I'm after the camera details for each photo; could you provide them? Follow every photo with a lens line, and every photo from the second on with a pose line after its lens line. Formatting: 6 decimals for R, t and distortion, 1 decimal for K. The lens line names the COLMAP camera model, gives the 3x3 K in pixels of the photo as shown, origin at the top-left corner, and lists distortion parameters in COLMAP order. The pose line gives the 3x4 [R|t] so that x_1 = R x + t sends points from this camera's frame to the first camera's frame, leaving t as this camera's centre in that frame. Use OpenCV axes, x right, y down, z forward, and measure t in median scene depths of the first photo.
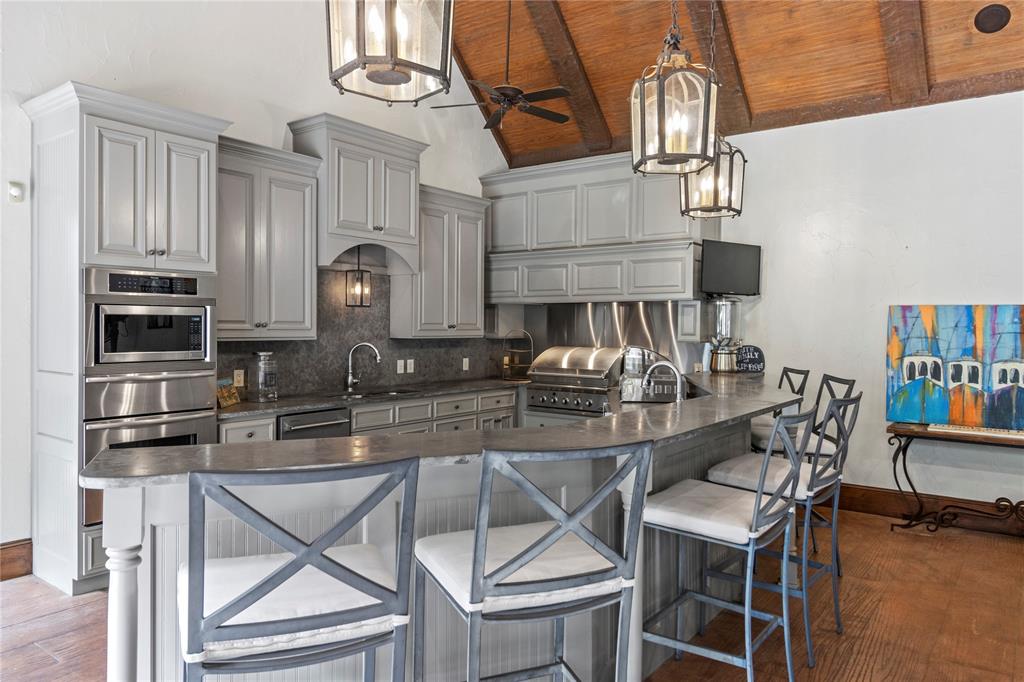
lens RADIAL K [[699.6, 0, 512.0], [0, 699.6, 341.0], [0, 0, 1]] dist [-0.005534, -0.000449]
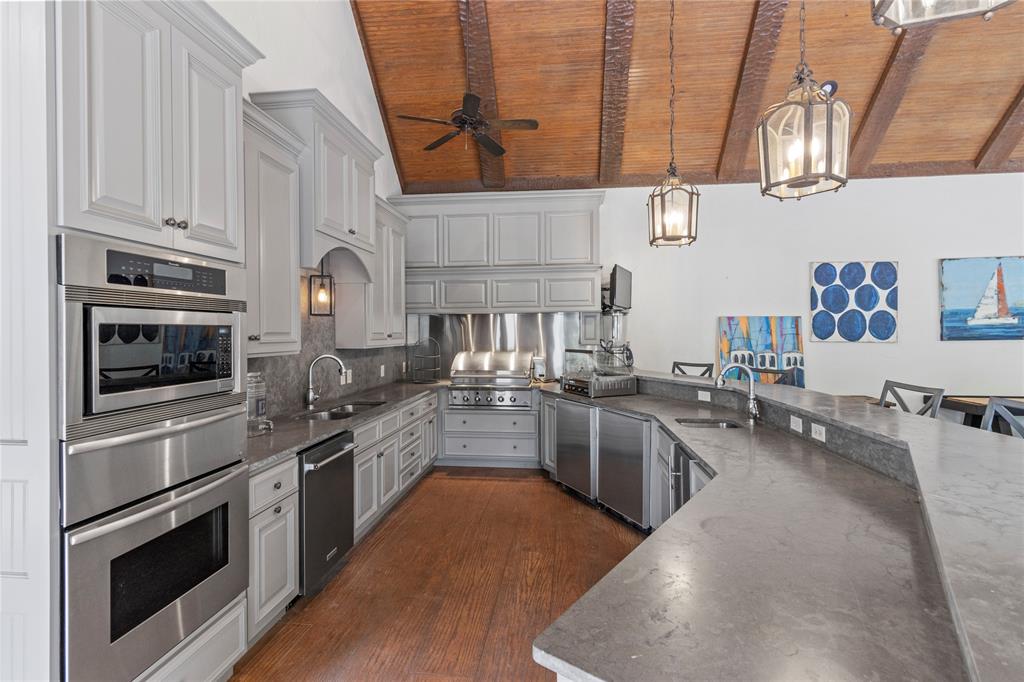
lens RADIAL K [[478.4, 0, 514.3], [0, 478.4, 336.4], [0, 0, 1]] dist [0.002724, 0.000808]
pose [[0.860384, -0.016893, 0.509367, -0.335111], [0.023649, 0.999697, -0.006792, -0.012277], [-0.509098, 0.017889, 0.860523, 0.346462]]
